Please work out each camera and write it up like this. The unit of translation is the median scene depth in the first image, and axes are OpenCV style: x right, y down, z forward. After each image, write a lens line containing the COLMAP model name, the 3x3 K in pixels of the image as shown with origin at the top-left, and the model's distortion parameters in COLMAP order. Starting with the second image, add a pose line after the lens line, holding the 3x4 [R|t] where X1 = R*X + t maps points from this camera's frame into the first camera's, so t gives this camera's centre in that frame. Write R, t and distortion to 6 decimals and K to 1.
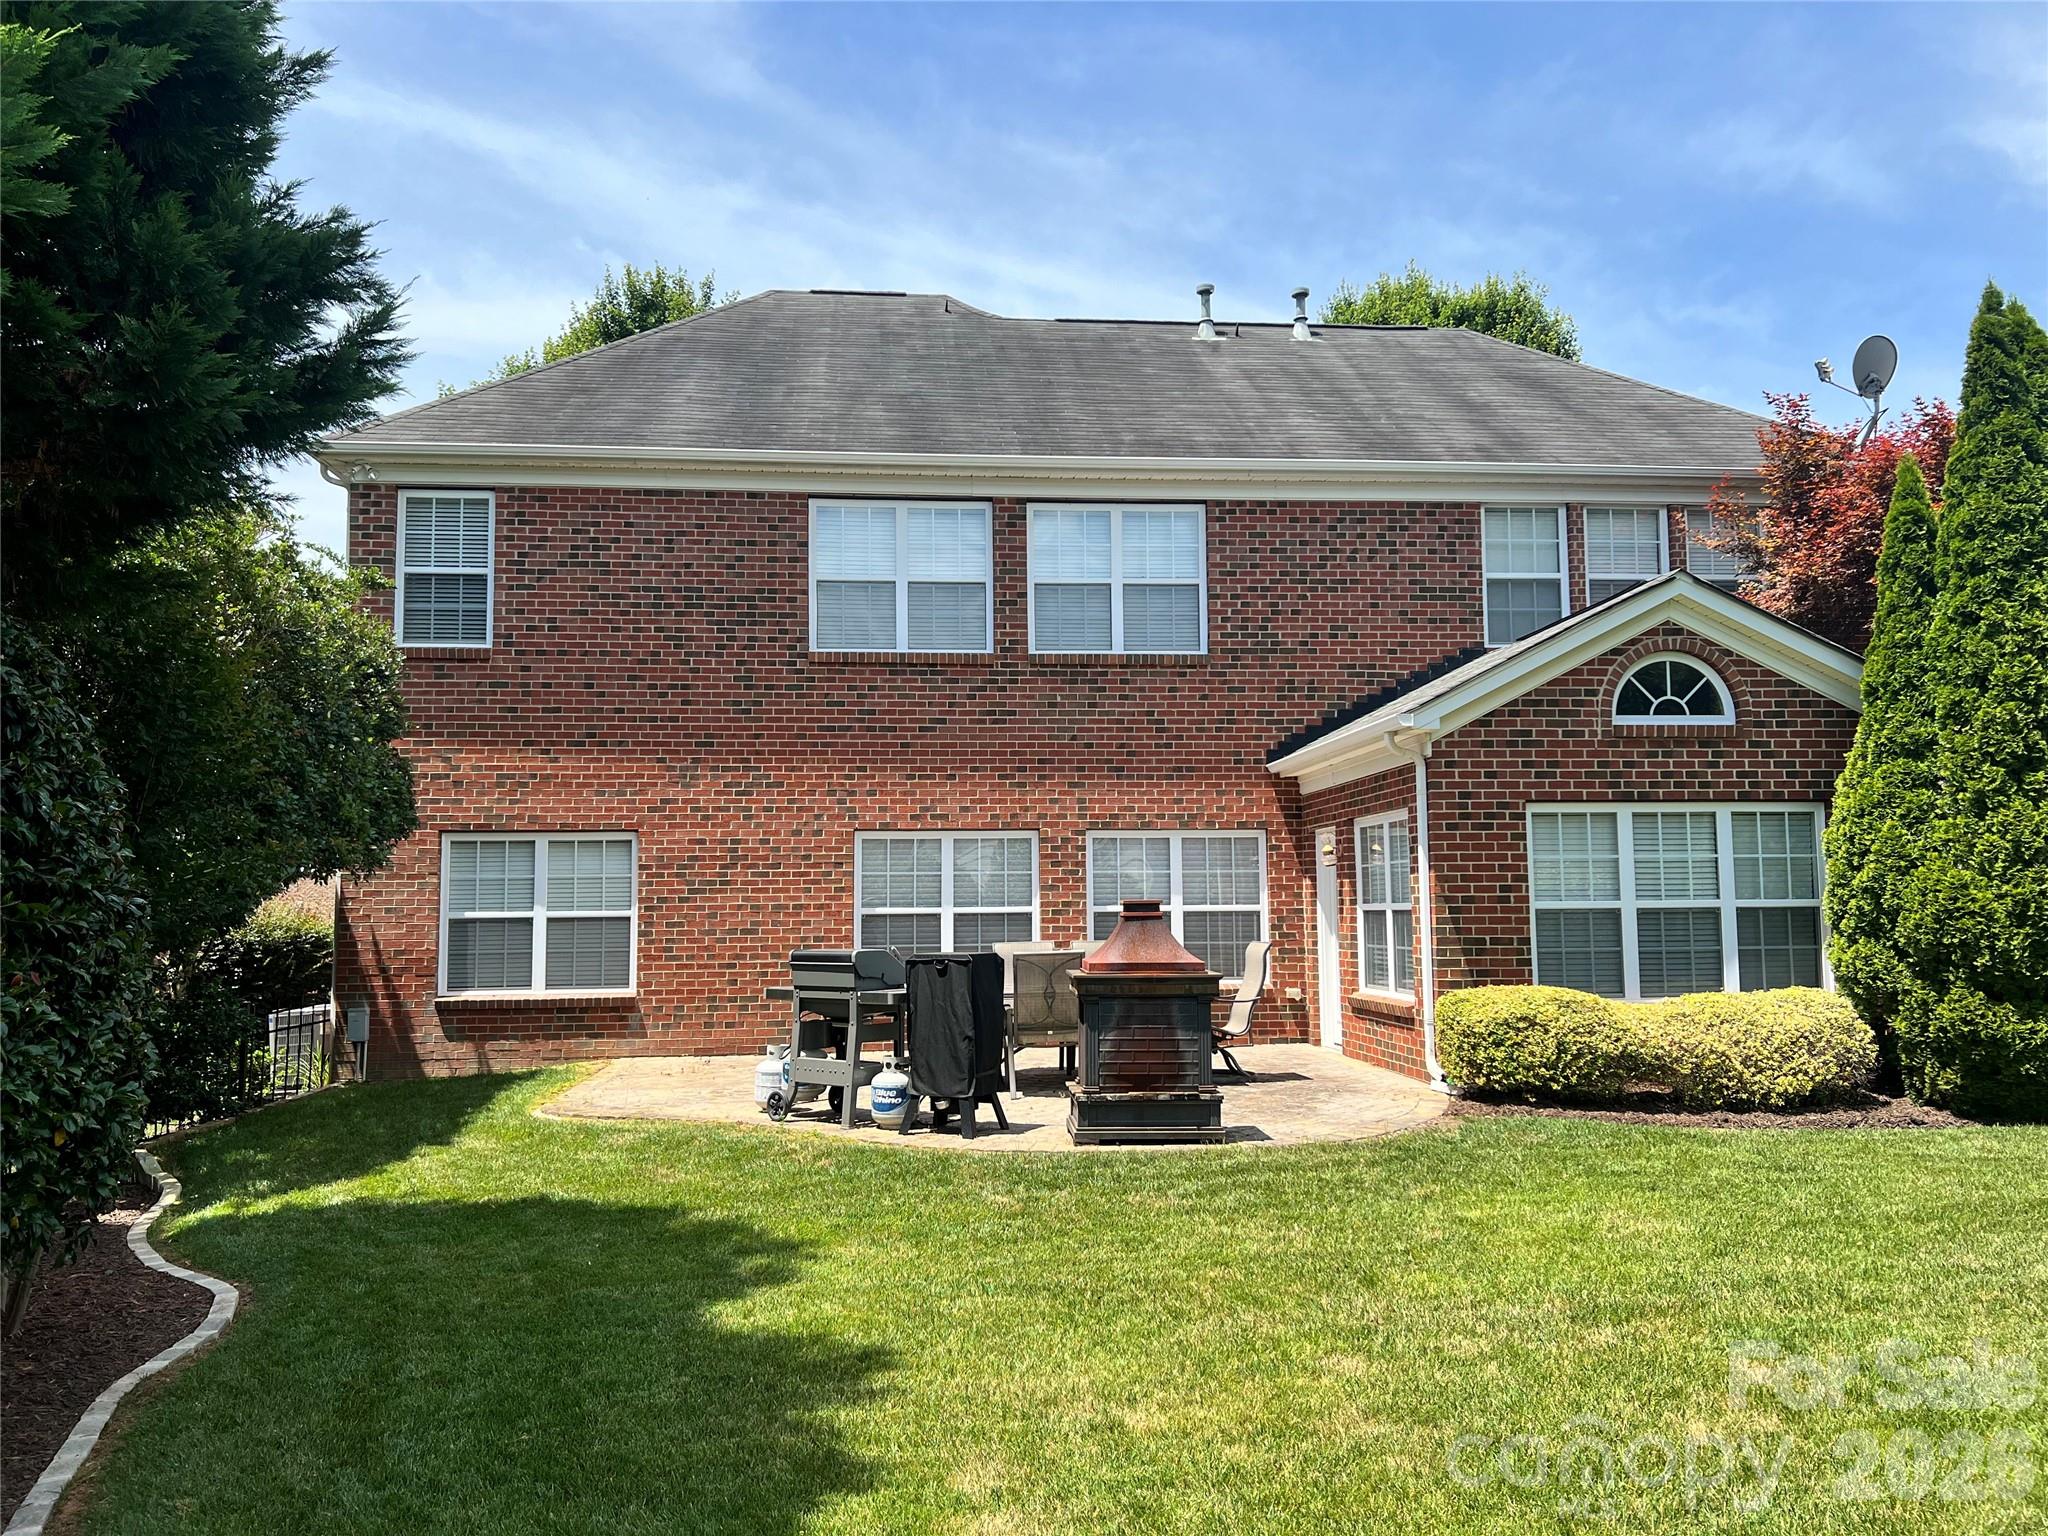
lens RADIAL K [[1536.3, 0, 1024.0], [0, 1536.3, 768.0], [0, 0, 1]] dist [0.086282, -0.114233]
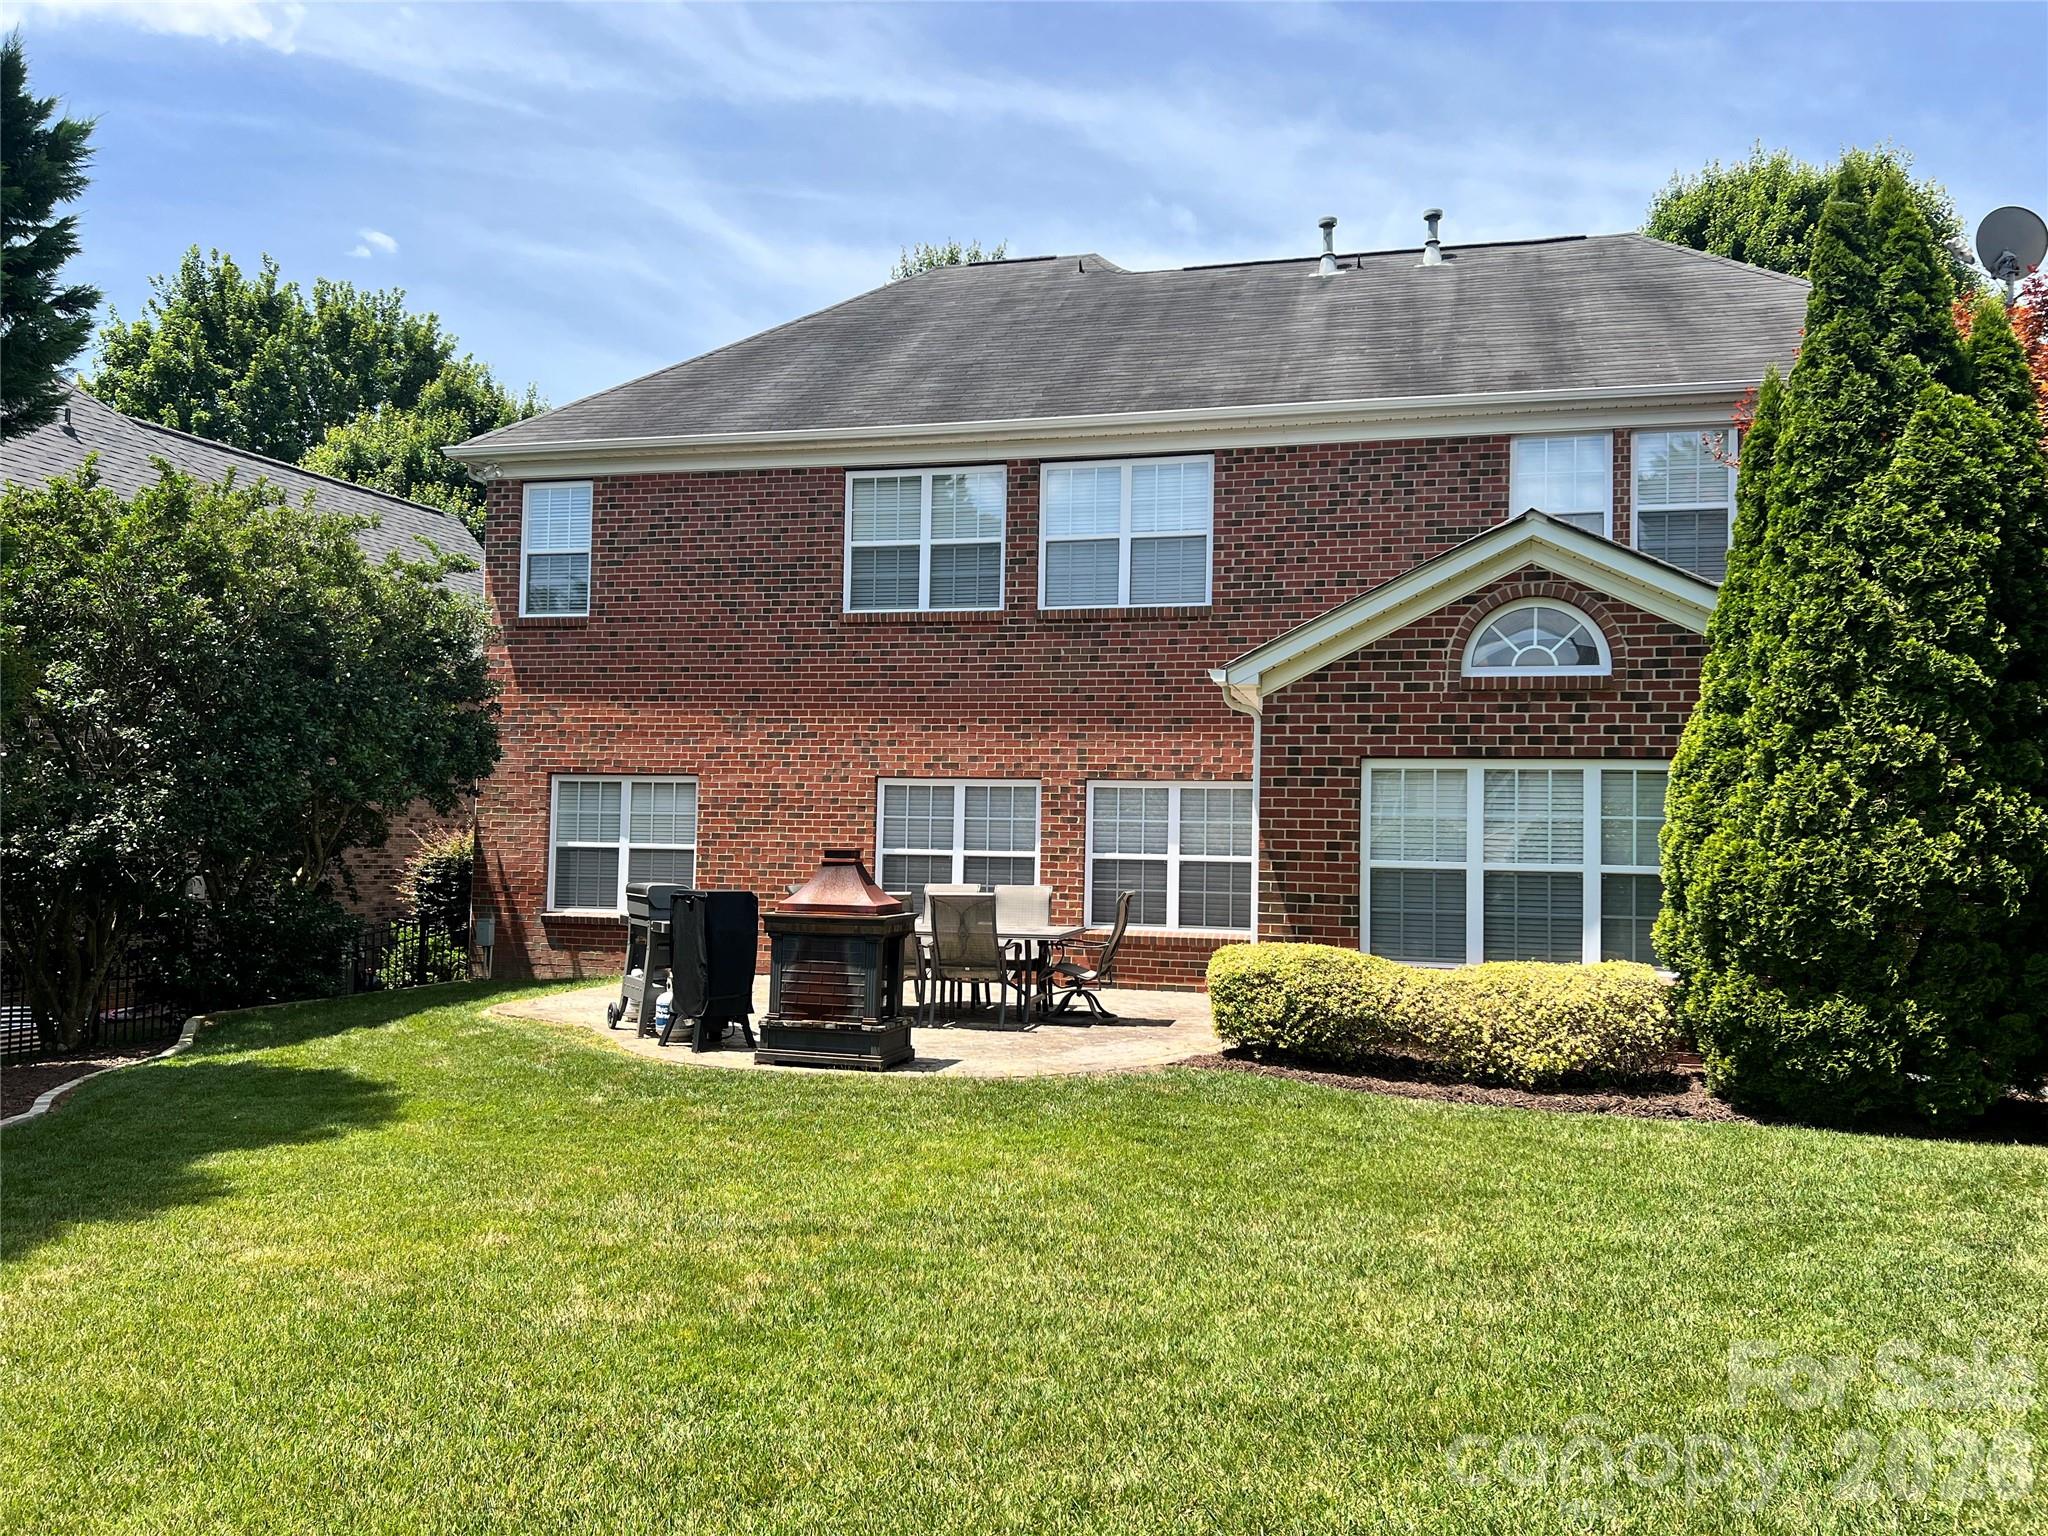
lens RADIAL K [[1536.3, 0, 1024.0], [0, 1536.3, 768.0], [0, 0, 1]] dist [0.086282, -0.114233]
pose [[0.939879, 0.010687, -0.341341, 0.363082], [0.002597, 0.999258, 0.038438, -0.007521], [0.341499, -0.037013, 0.939153, 0.014331]]
